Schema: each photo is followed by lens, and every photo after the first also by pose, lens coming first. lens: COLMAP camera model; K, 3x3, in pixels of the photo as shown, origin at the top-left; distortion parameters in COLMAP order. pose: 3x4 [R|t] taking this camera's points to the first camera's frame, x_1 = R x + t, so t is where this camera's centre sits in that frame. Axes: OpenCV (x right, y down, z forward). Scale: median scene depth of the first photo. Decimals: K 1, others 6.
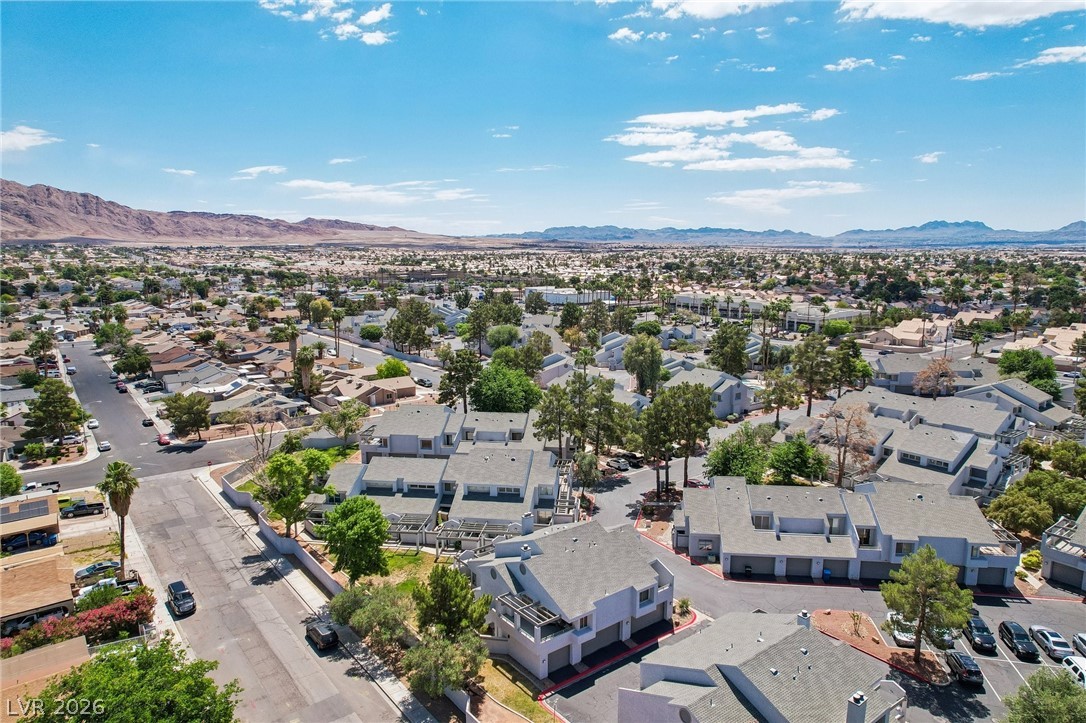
lens RADIAL K [[690.9, 0, 543.8], [0, 690.9, 360.8], [0, 0, 1]] dist [-0.071660, 0.067387]
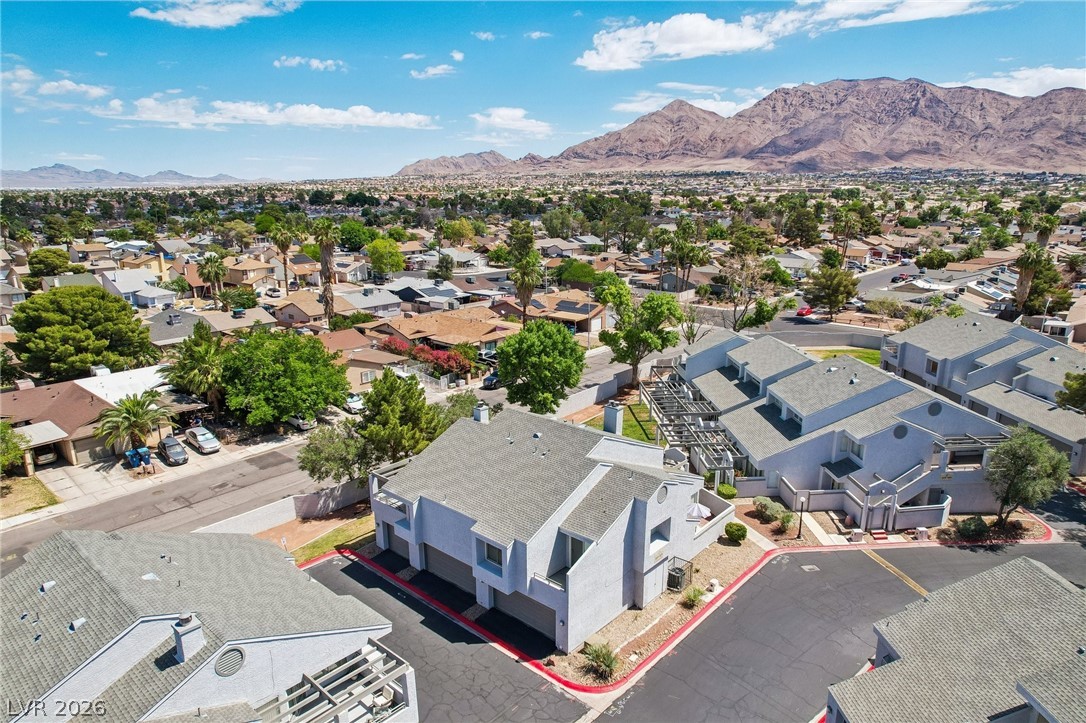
lens RADIAL K [[690.9, 0, 543.8], [0, 690.9, 360.8], [0, 0, 1]] dist [-0.071660, 0.067387]
pose [[0.194564, 0.250238, -0.948433, 0.508827], [-0.159822, 0.962077, 0.221052, 0.045262], [0.967782, 0.108572, 0.227179, 0.699012]]
